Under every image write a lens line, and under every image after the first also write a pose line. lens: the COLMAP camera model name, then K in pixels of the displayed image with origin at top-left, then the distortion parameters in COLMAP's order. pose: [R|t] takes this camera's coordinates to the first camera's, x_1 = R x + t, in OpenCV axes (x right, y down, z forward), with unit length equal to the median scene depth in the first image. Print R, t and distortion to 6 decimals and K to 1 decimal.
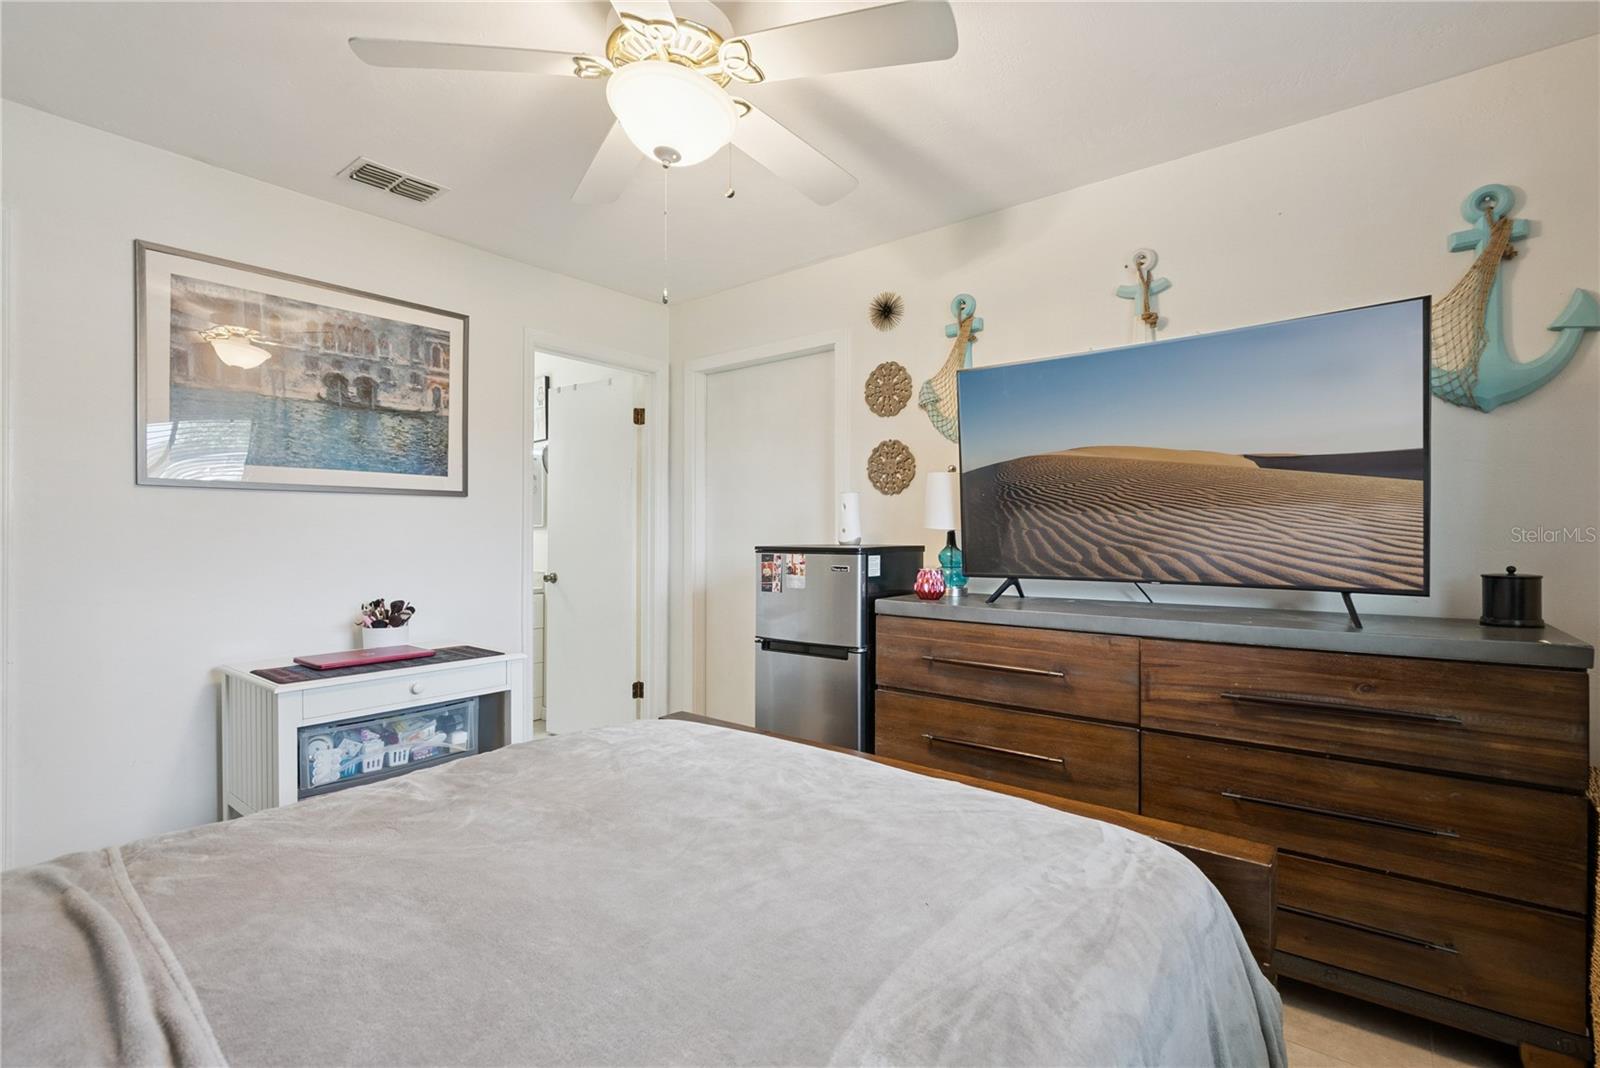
lens RADIAL K [[743.9, 0, 802.8], [0, 743.9, 530.4], [0, 0, 1]] dist [-0.001356, 0.000226]
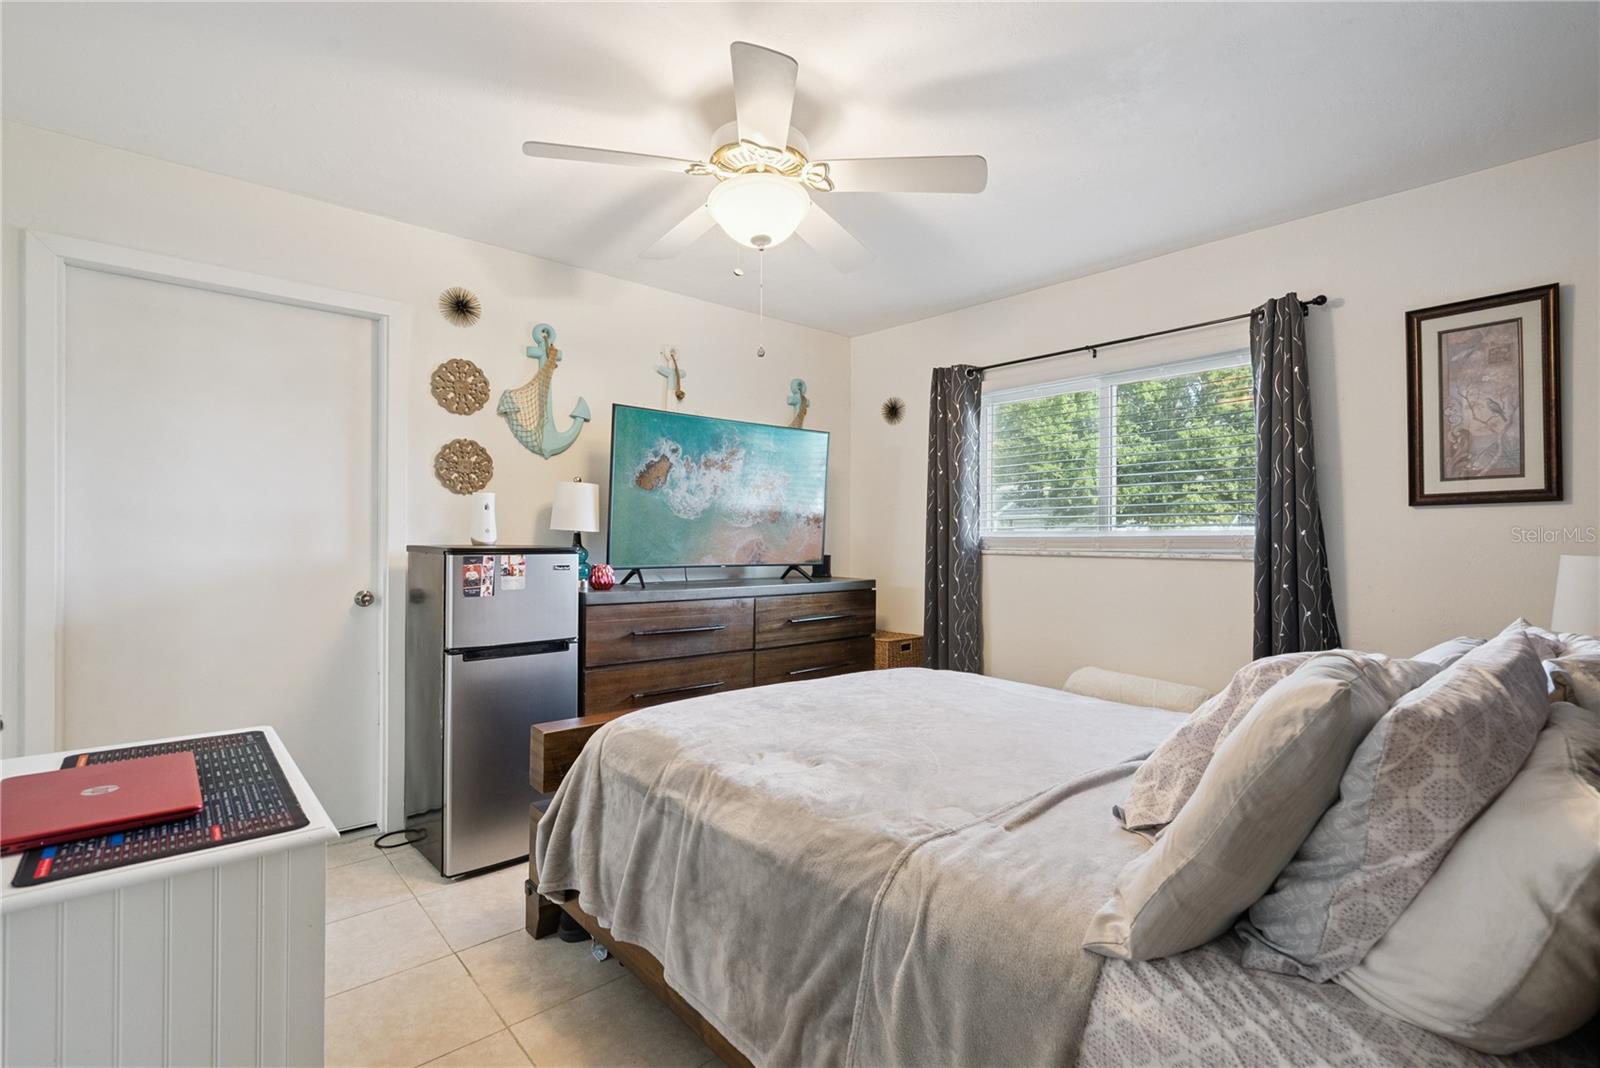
lens RADIAL K [[743.9, 0, 802.8], [0, 743.9, 530.4], [0, 0, 1]] dist [-0.001356, 0.000226]
pose [[0.163947, 0.009940, 0.986419, -0.967948], [-0.015033, 0.999858, -0.007577, 0.000834], [-0.986355, -0.013587, 0.164073, 0.483843]]
